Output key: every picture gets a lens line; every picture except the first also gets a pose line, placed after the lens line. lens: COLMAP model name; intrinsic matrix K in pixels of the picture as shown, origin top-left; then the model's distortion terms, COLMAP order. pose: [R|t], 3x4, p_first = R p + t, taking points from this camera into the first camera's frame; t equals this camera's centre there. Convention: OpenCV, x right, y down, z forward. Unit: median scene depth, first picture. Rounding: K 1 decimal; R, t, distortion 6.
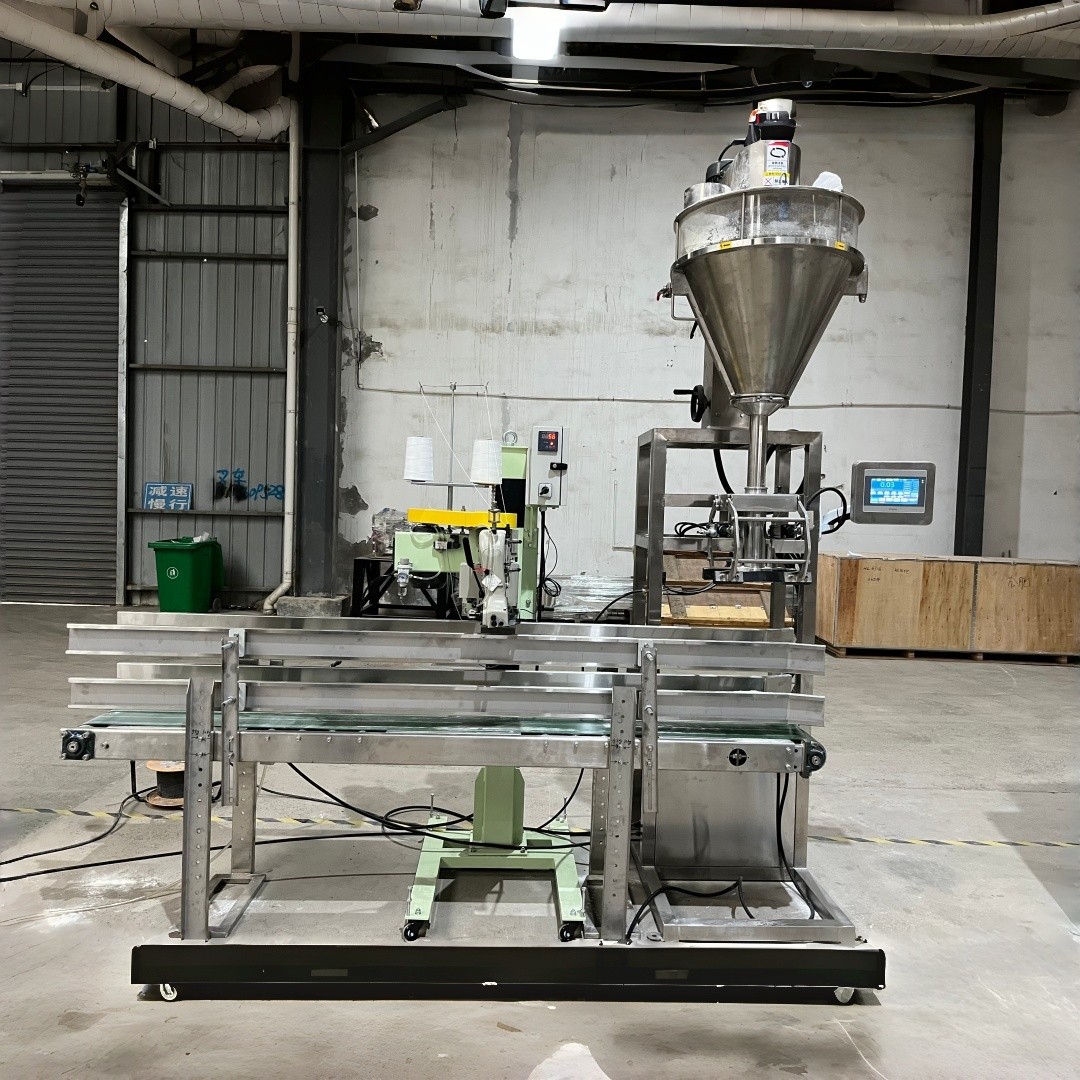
lens RADIAL K [[807.5, 0, 540.0], [0, 807.5, 540.0], [0, 0, 1]] dist [0.047570, -0.073361]
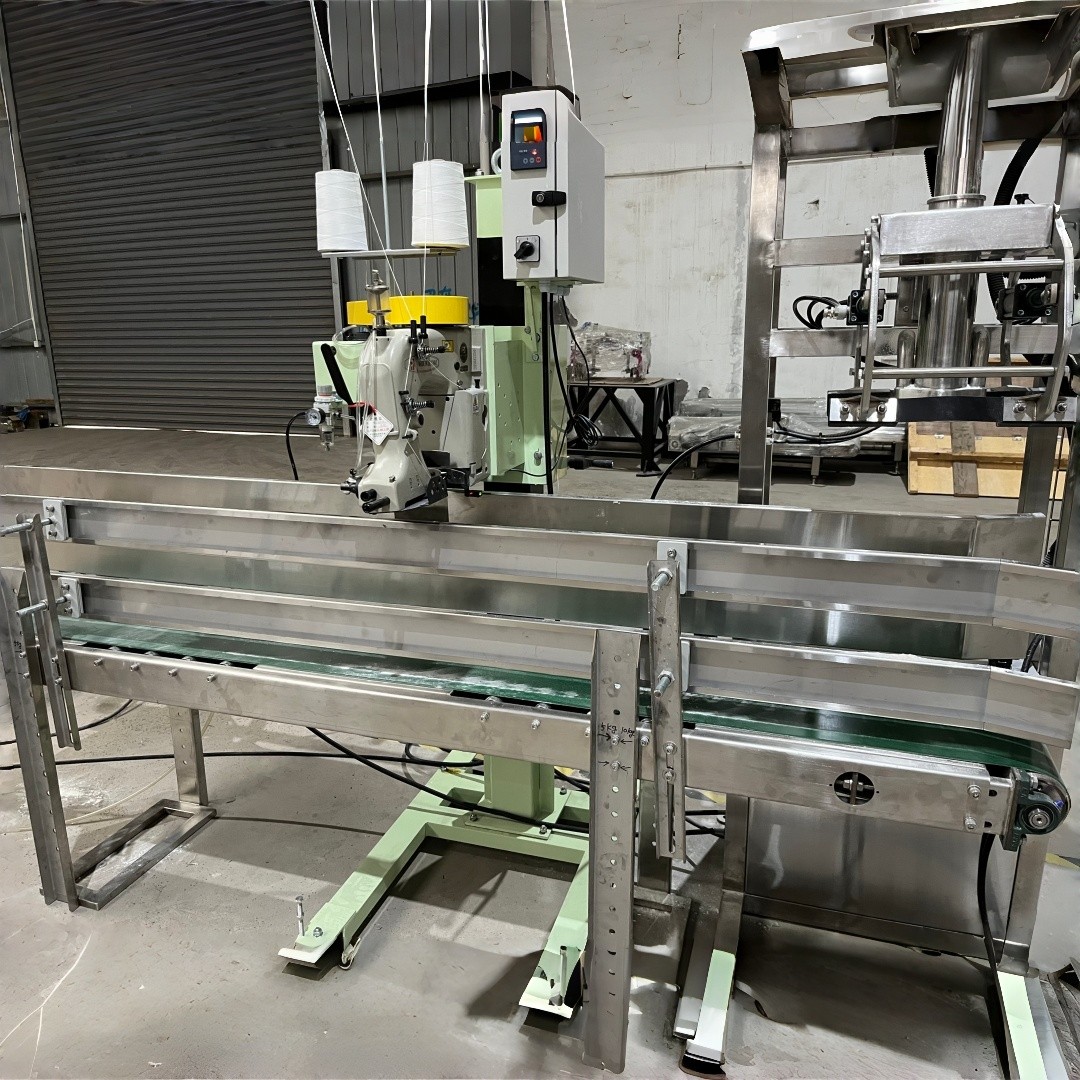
lens RADIAL K [[807.5, 0, 540.0], [0, 807.5, 540.0], [0, 0, 1]] dist [0.047570, -0.073361]
pose [[0.936117, 0.043685, -0.348965, 0.079368], [0.032138, 0.977478, 0.208575, 0.005559], [0.350217, -0.206465, 0.913630, 0.179535]]
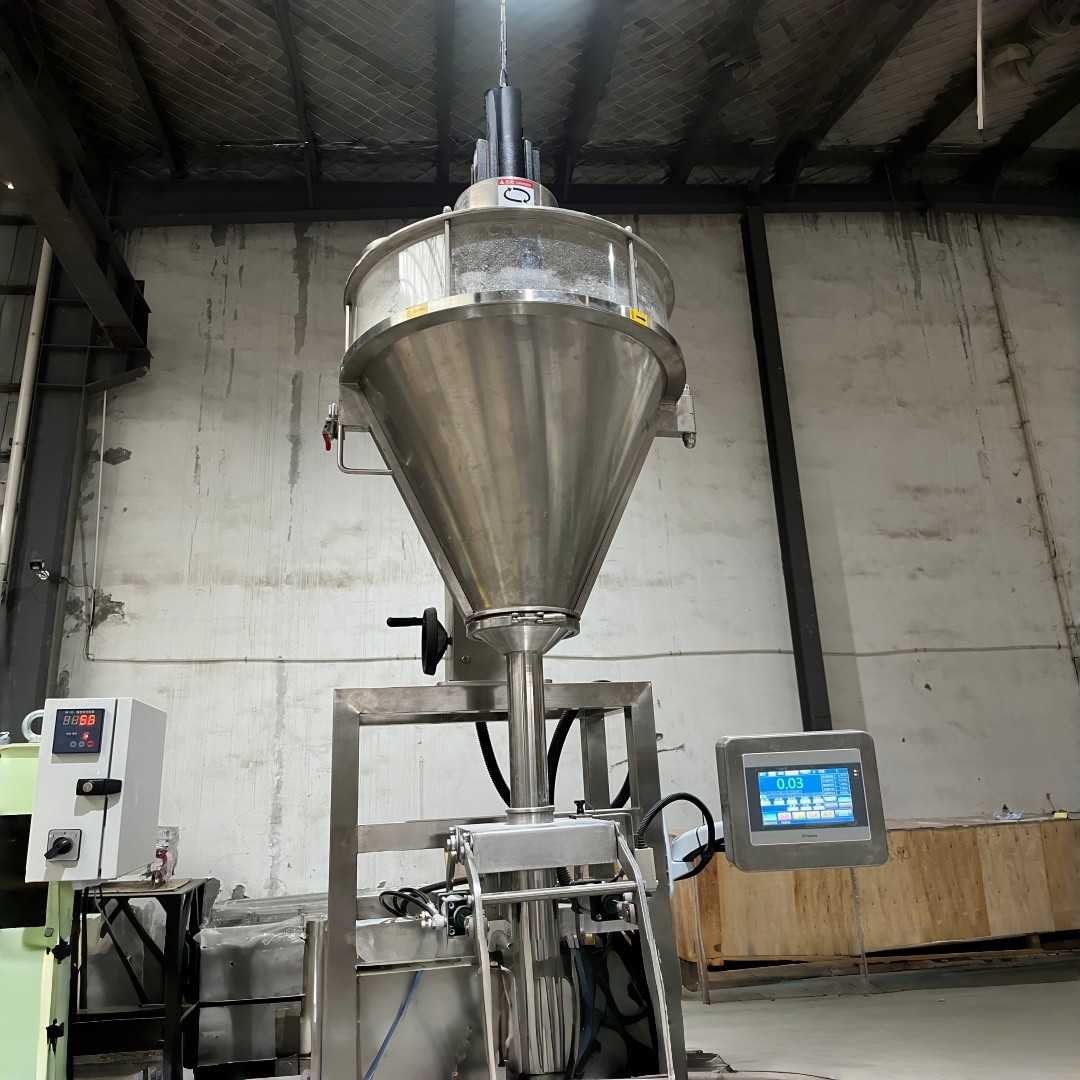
lens RADIAL K [[801.3, 0, 540.0], [0, 801.3, 540.0], [0, 0, 1]] dist [0.059026, -0.103135]
pose [[0.980127, -0.014538, 0.197837, 0.066324], [0.076787, 0.947367, -0.310803, -0.023909], [-0.182906, 0.319818, 0.929657, 0.188322]]
